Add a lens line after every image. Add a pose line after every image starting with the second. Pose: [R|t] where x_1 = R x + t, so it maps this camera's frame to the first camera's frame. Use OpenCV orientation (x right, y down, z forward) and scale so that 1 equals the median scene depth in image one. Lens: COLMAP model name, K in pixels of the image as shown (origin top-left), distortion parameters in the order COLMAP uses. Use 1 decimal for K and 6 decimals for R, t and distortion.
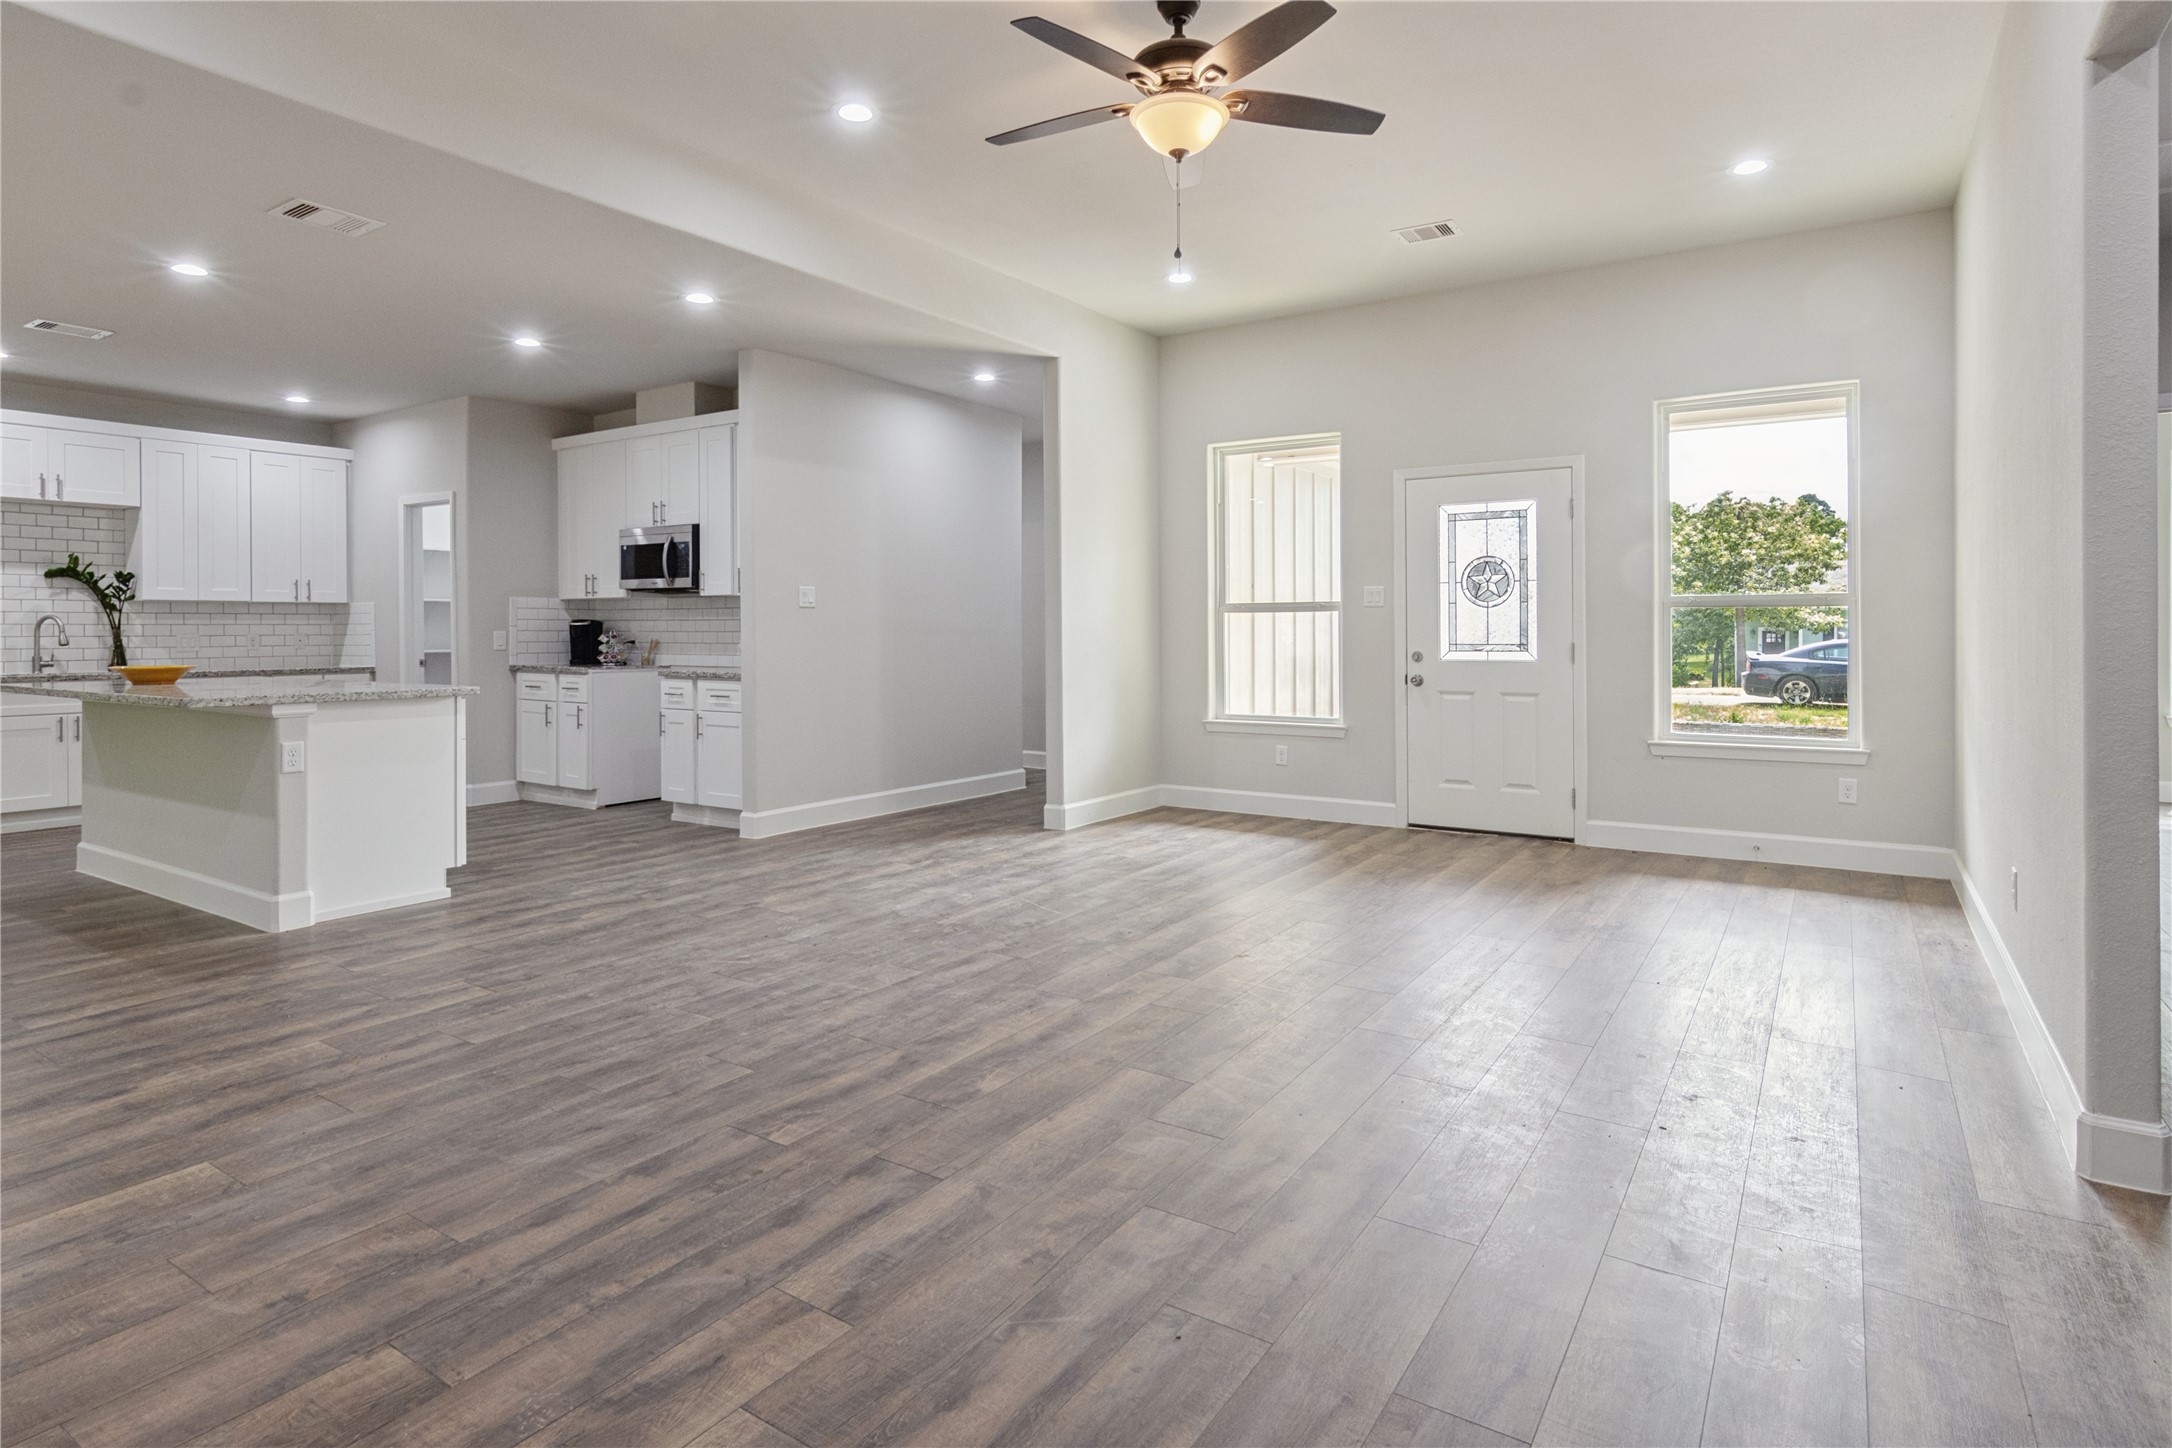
lens RADIAL K [[1135.2, 0, 1083.3], [0, 1135.2, 625.8], [0, 0, 1]] dist [0.003288, 0.002559]
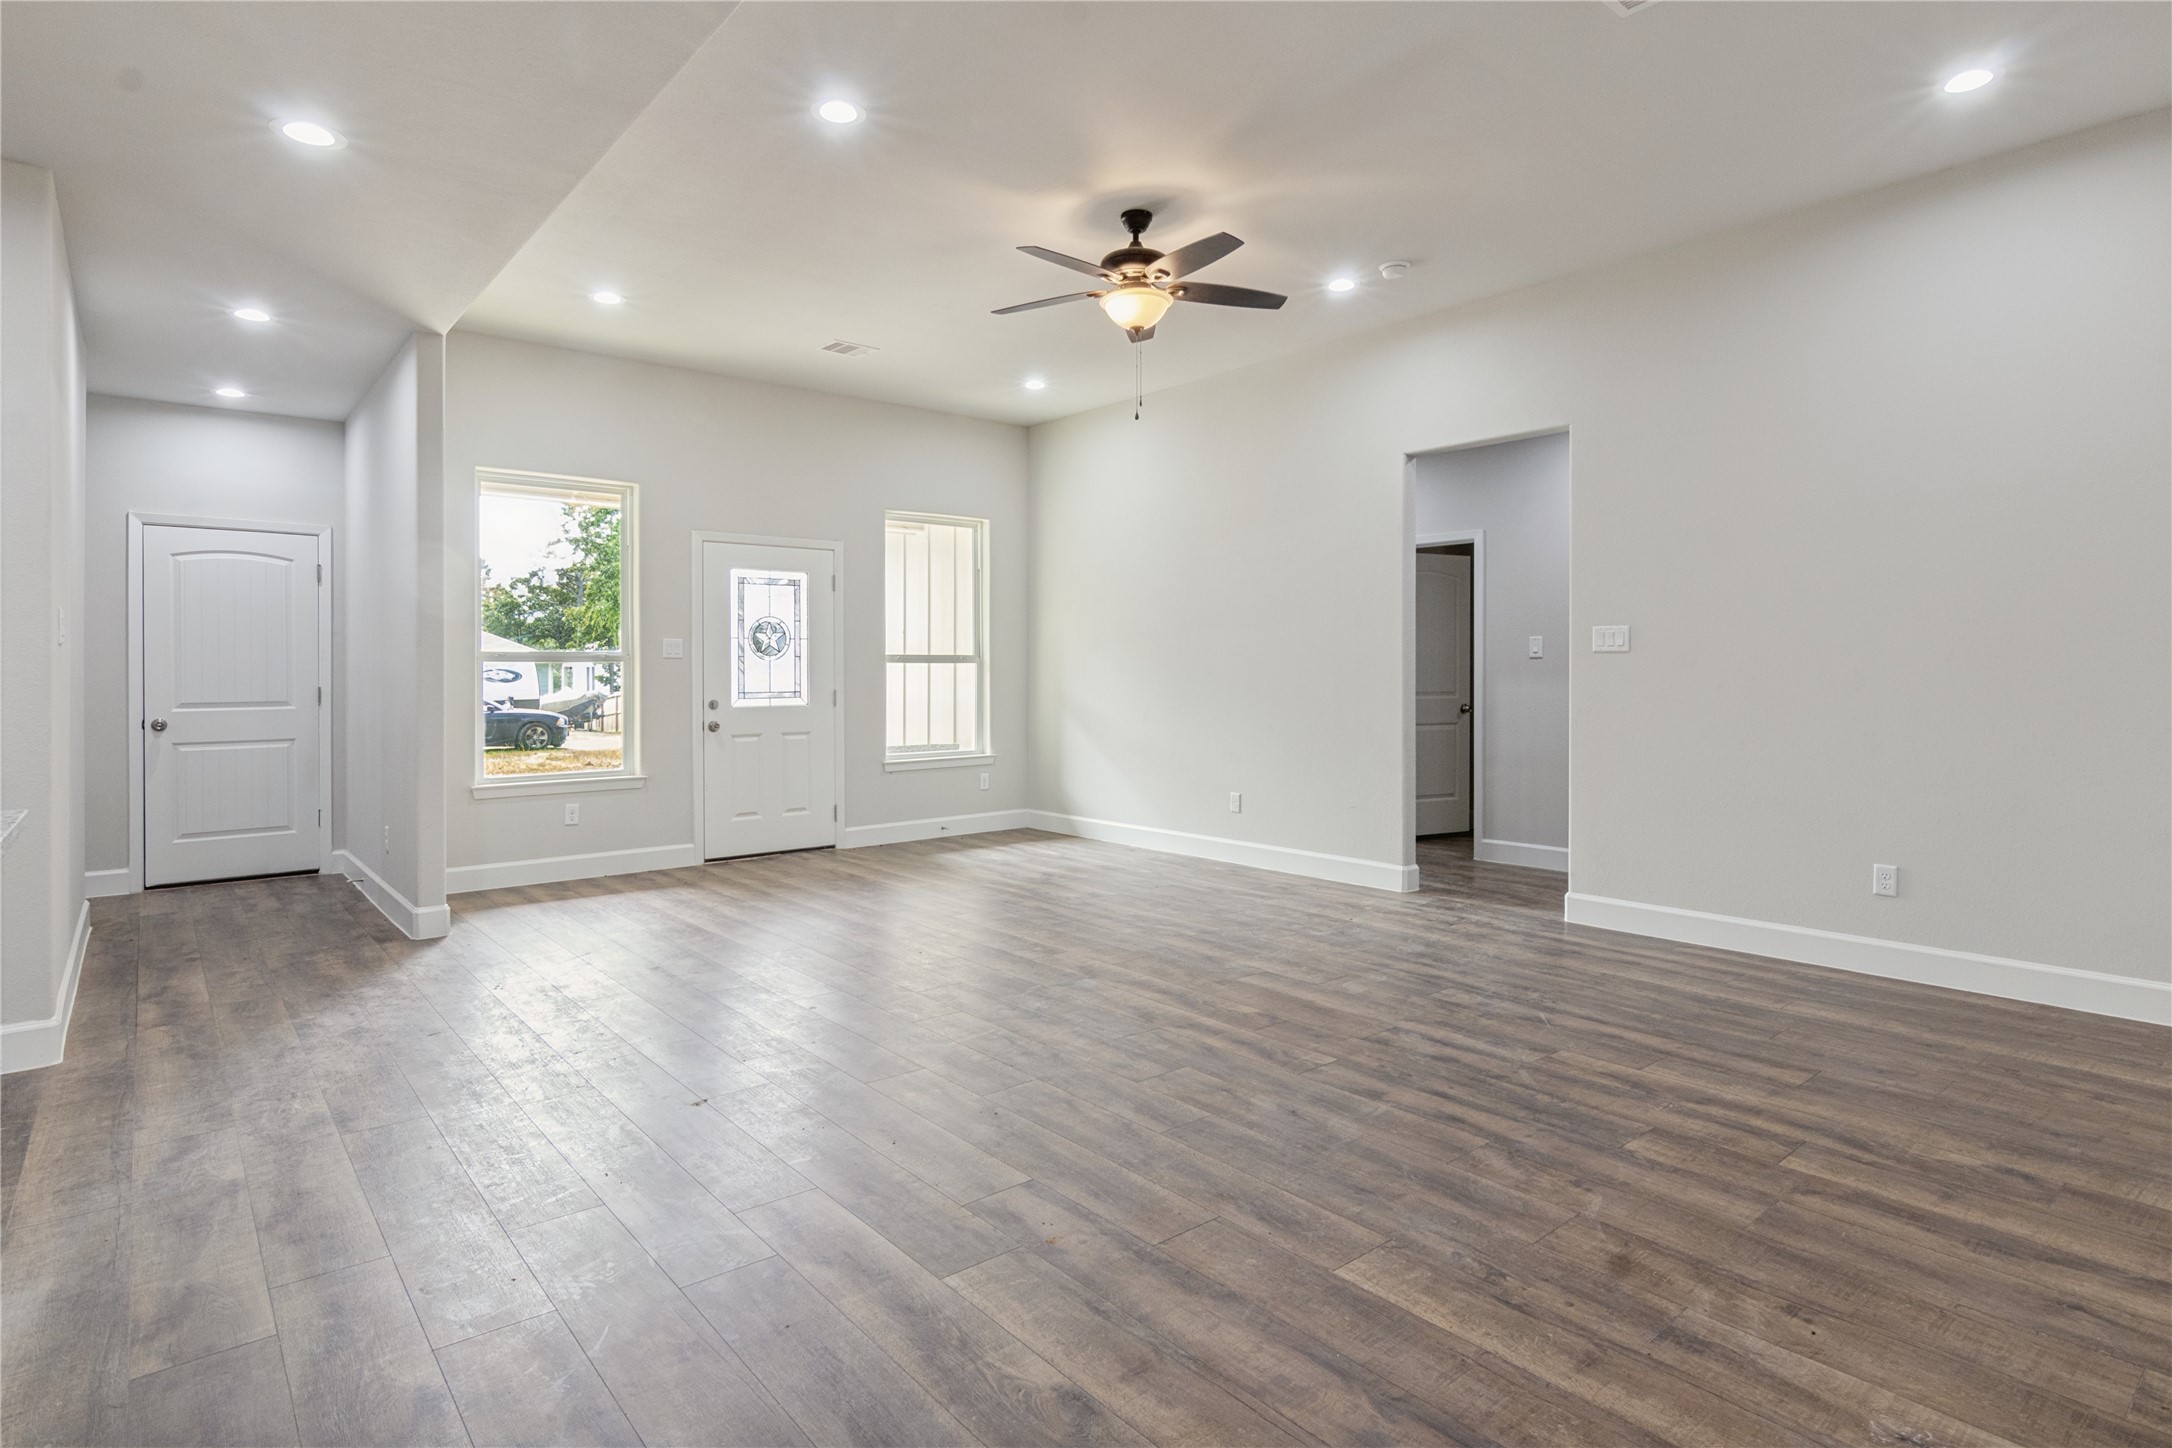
lens RADIAL K [[1130.5, 0, 1068.7], [0, 1130.5, 665.0], [0, 0, 1]] dist [-0.001848, 0.002605]
pose [[0.288862, 0.010318, 0.957315, -1.474537], [0.001895, 0.999934, -0.011349, 0.004685], [-0.957369, 0.005092, 0.288824, 0.824995]]
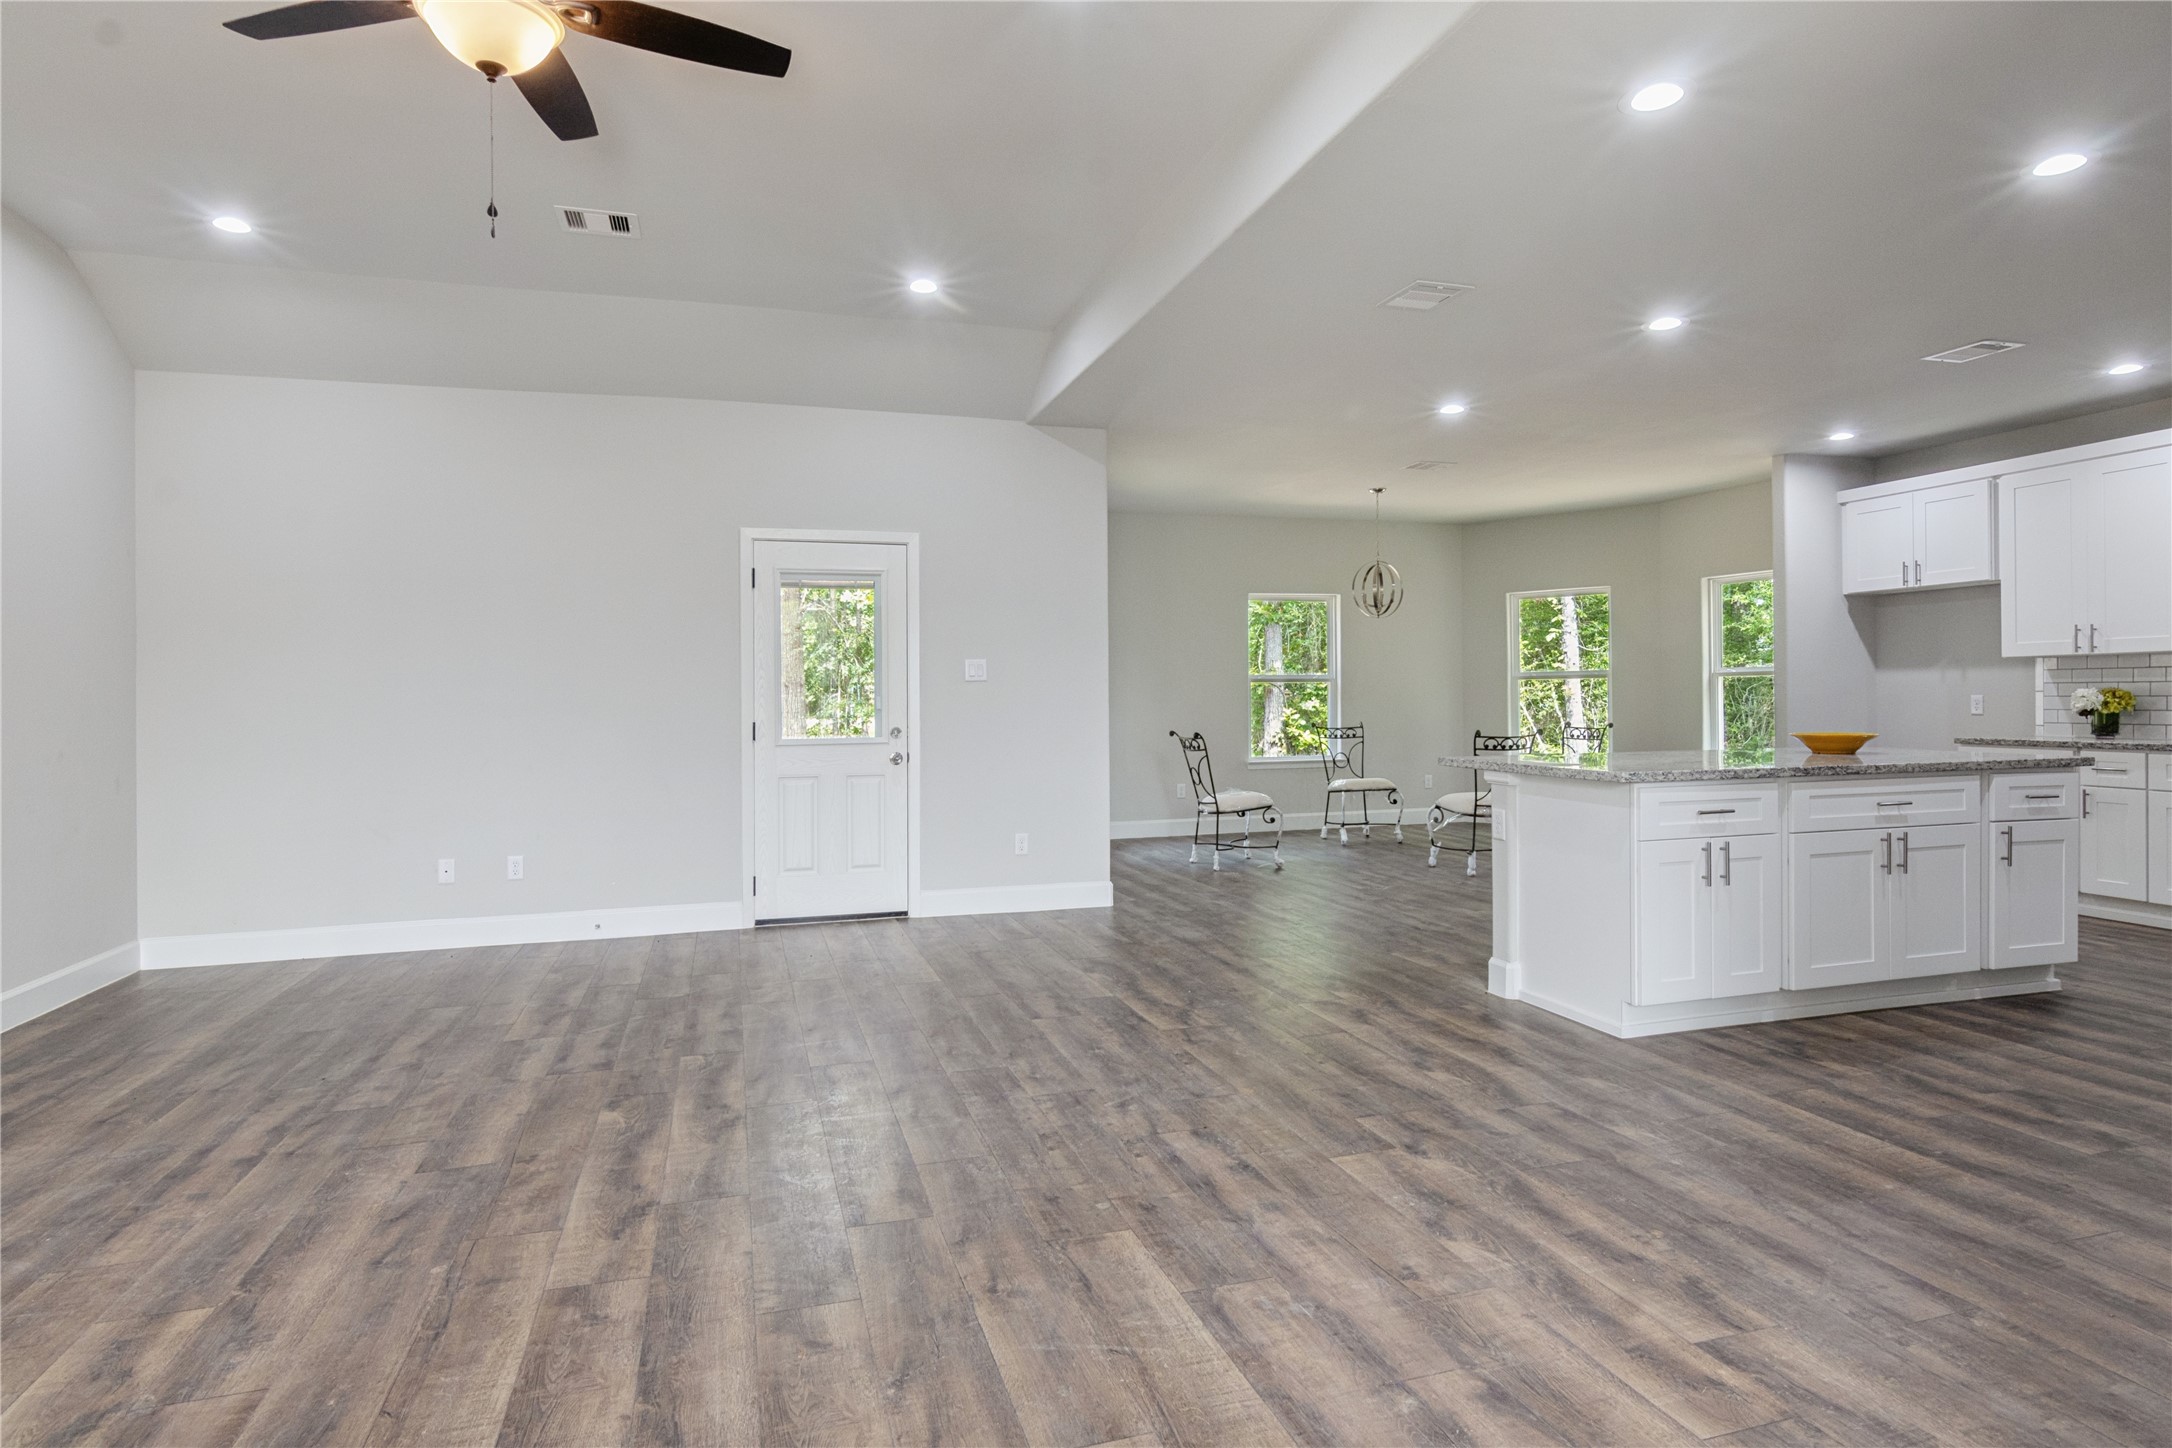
lens RADIAL K [[1165.3, 0, 1076.7], [0, 1165.3, 699.1], [0, 0, 1]] dist [-0.000809, 0.000676]
pose [[-0.635818, 0.008281, -0.771795, 0.514989], [0.012004, 0.999928, 0.000839, -0.000634], [0.771746, -0.008731, -0.635871, 2.120795]]
